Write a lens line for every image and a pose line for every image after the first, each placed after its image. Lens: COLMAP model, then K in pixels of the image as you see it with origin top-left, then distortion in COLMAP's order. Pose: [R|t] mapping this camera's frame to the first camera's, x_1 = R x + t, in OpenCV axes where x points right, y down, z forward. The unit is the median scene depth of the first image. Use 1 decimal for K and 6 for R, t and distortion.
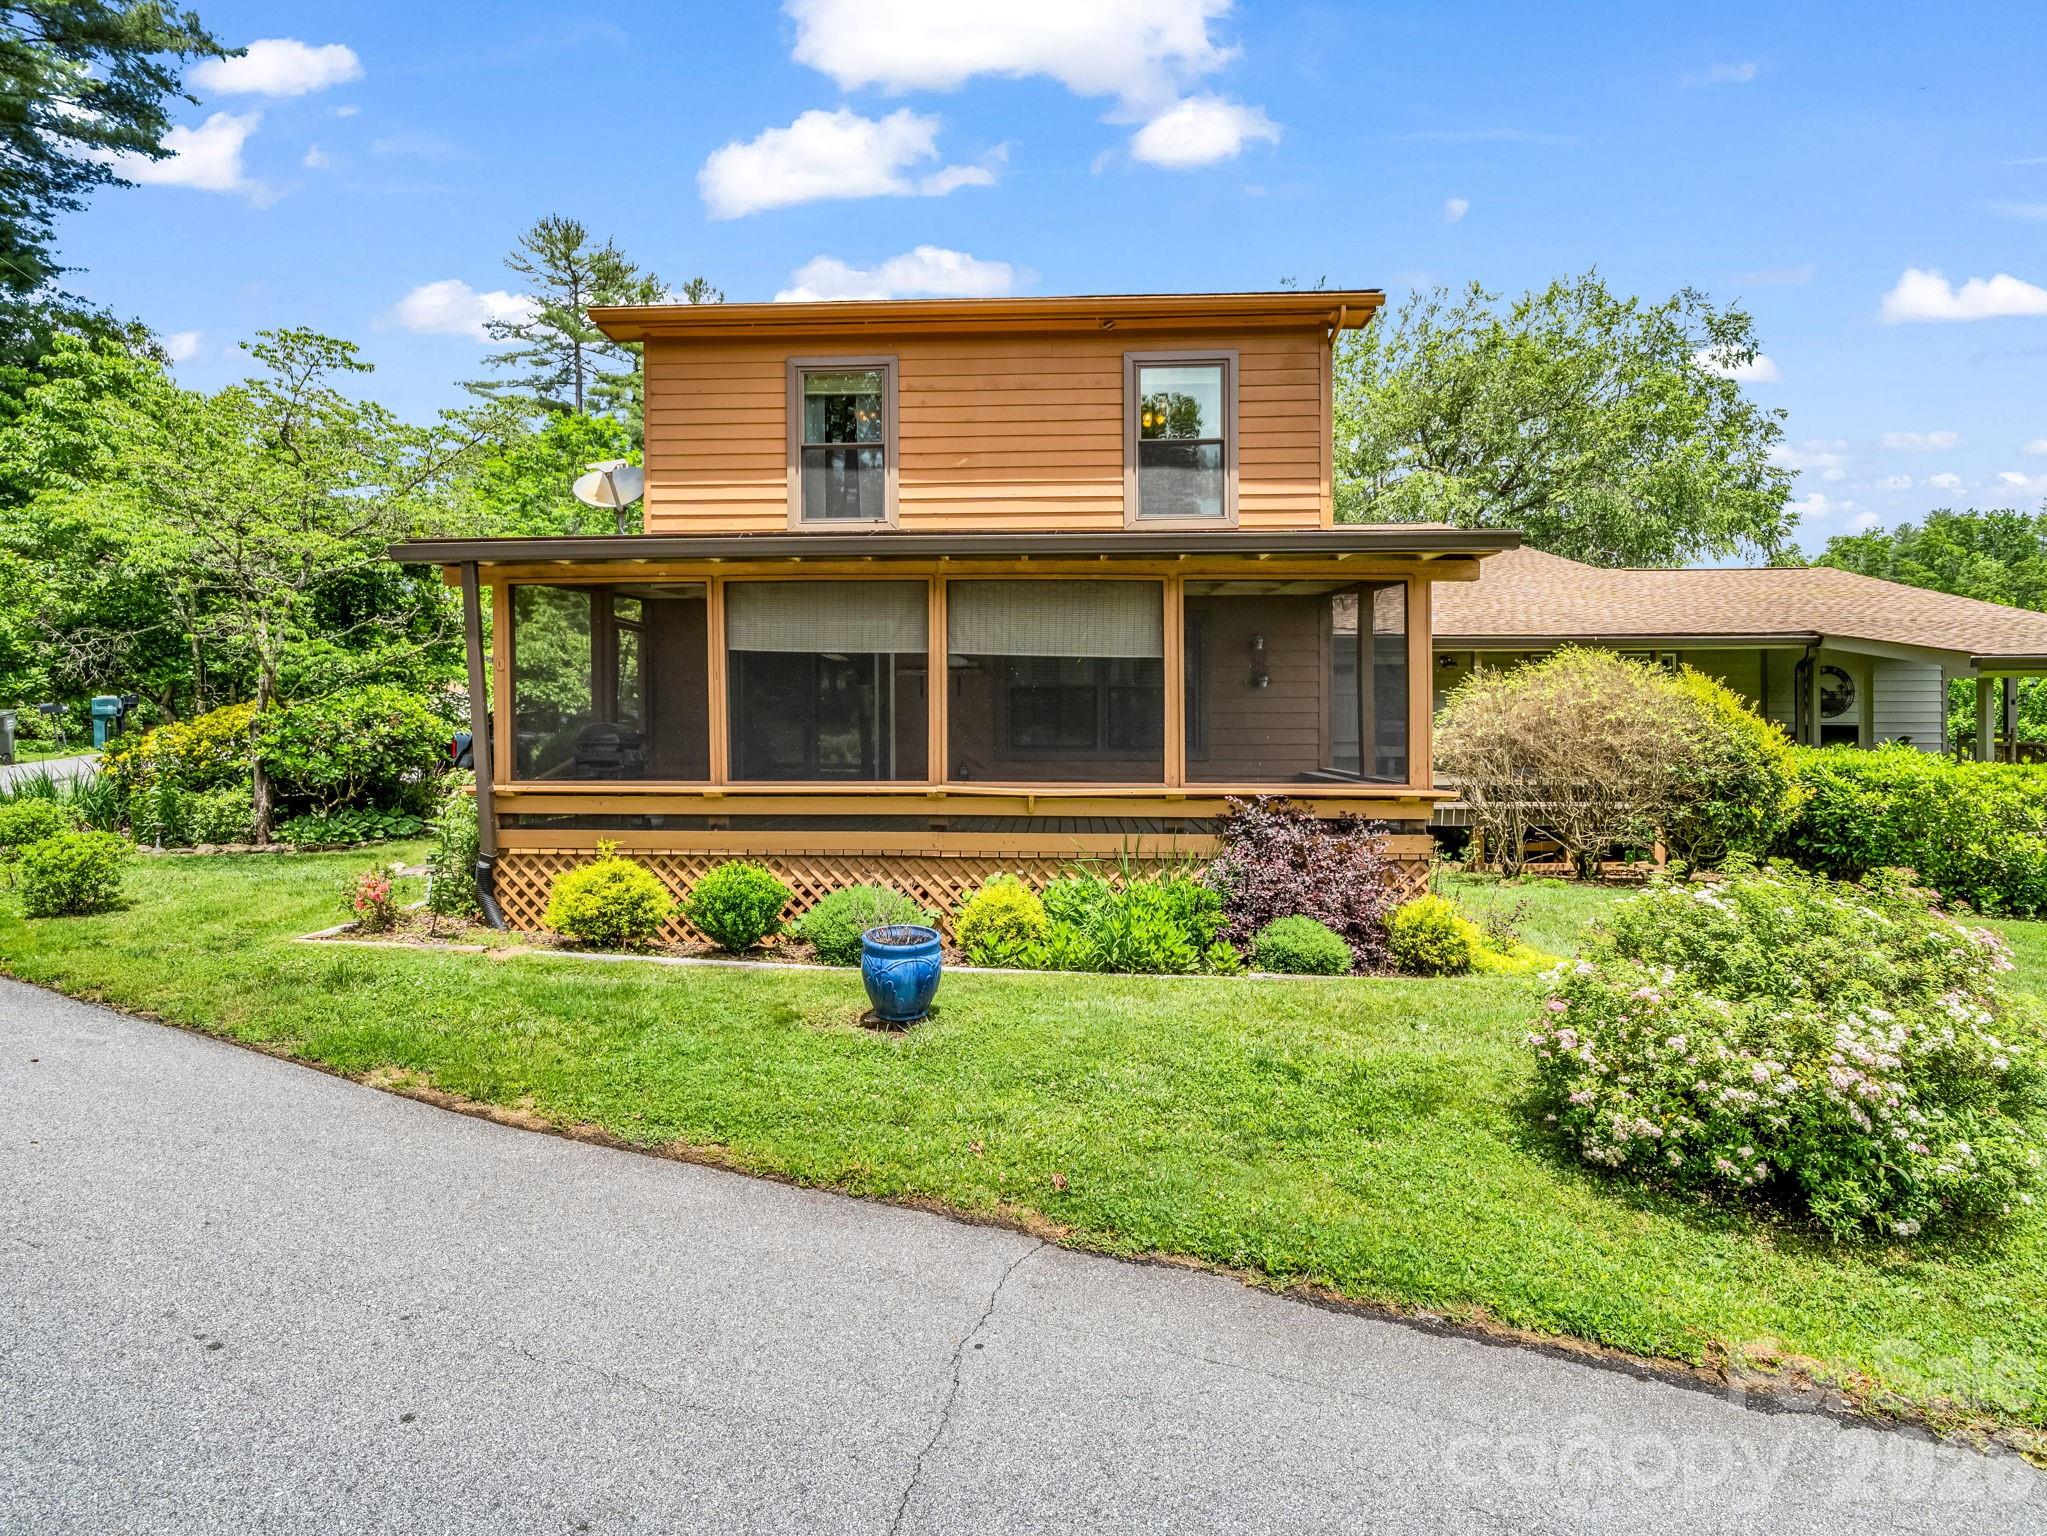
lens RADIAL K [[1061.8, 0, 1008.5], [0, 1061.8, 752.5], [0, 0, 1]] dist [-0.013878, -0.000763]
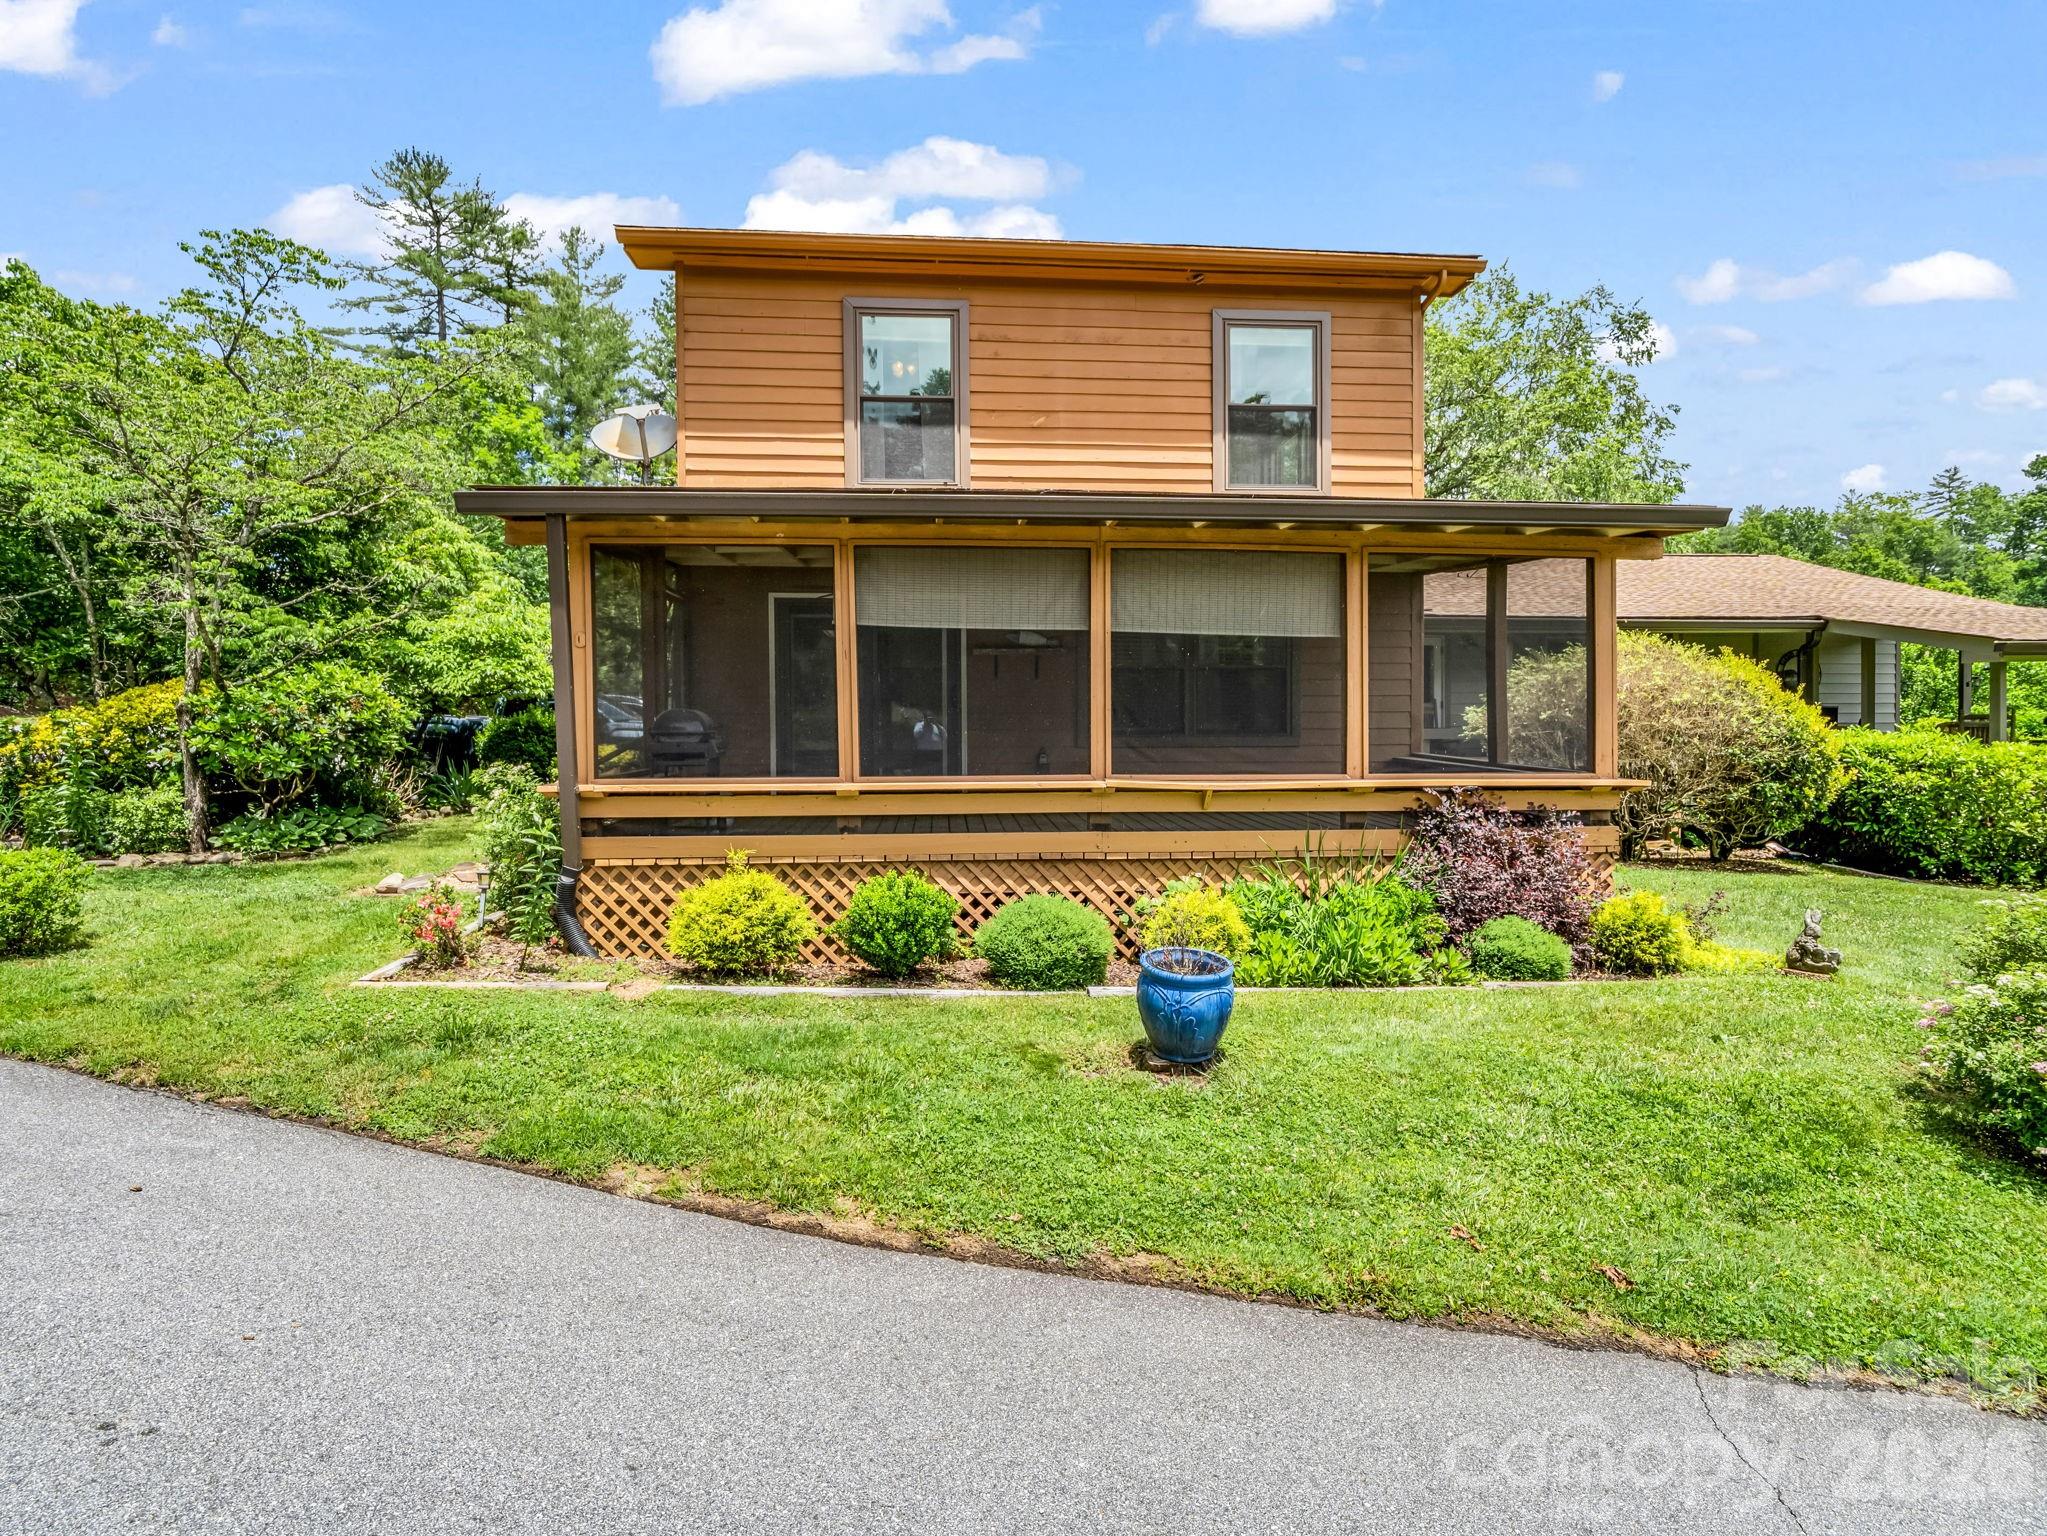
lens RADIAL K [[1059.9, 0, 1010.3], [0, 1059.9, 743.9], [0, 0, 1]] dist [-0.015118, 0.000390]
pose [[0.991046, -0.006116, 0.133379, -0.197952], [0.004385, 0.999902, 0.013265, -0.008011], [-0.133447, -0.012561, 0.990976, 0.098835]]
